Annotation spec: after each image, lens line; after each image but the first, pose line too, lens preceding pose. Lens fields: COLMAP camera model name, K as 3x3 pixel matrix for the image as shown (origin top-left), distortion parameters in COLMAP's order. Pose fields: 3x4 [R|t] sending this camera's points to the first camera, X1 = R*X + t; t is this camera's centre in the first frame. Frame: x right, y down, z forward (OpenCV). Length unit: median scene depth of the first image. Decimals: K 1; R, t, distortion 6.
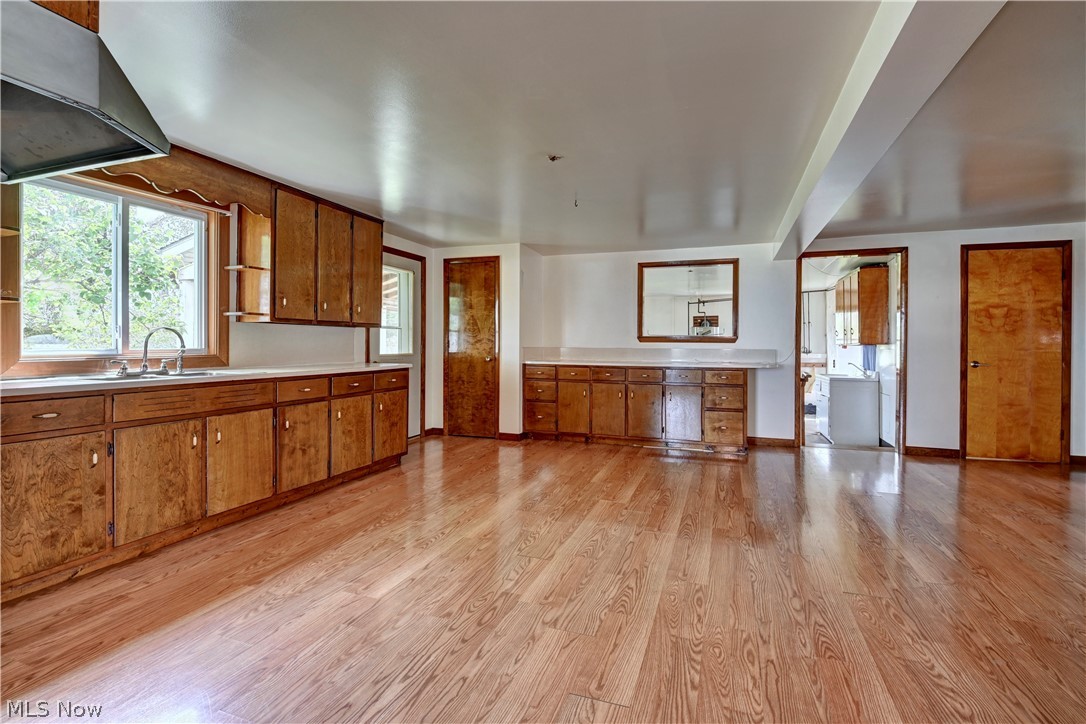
lens RADIAL K [[458.8, 0, 543.8], [0, 458.8, 344.8], [0, 0, 1]] dist [-0.001029, -0.000398]
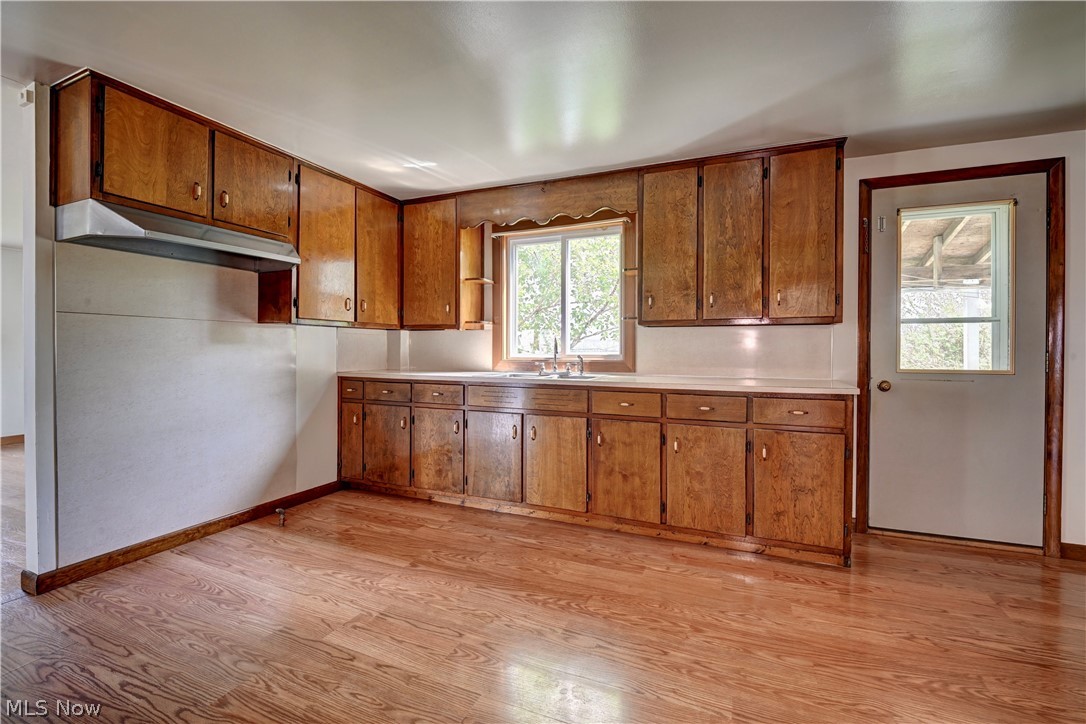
lens RADIAL K [[461.3, 0, 583.3], [0, 461.3, 349.8], [0, 0, 1]] dist [0.018153, -0.000455]
pose [[-0.001300, -0.004756, -0.999988, 0.334030], [-0.006349, 0.999969, -0.004747, 0.003461], [0.999979, 0.006343, -0.001330, 0.956405]]
